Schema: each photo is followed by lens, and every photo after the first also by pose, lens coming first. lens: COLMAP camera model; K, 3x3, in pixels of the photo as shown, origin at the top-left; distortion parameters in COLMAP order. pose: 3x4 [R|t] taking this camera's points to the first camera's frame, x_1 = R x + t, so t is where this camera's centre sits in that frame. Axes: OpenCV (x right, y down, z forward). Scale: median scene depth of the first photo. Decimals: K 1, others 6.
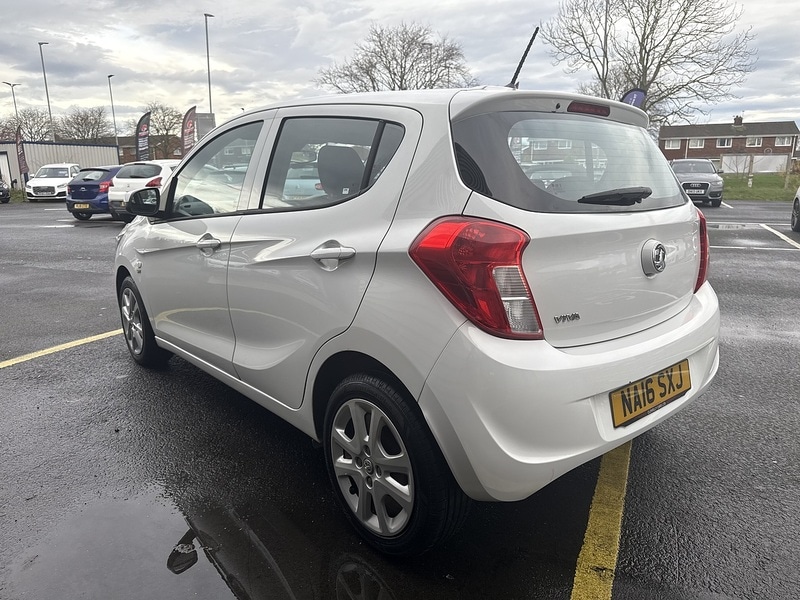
lens RADIAL K [[566.1, 0, 397.8], [0, 566.1, 305.9], [0, 0, 1]] dist [0.044765, -0.055977]
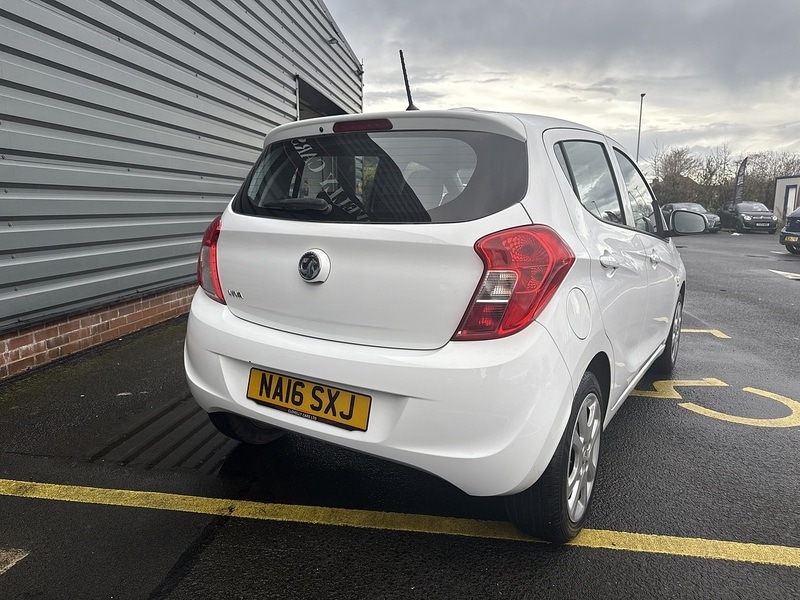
lens RADIAL K [[566.1, 0, 400.0], [0, 566.1, 300.5], [0, 0, 1]] dist [0.044765, -0.055977]
pose [[0.300784, 0.166593, -0.939029, 1.002236], [-0.228446, 0.968545, 0.098655, -0.110224], [0.925927, 0.184844, 0.329381, 0.559772]]
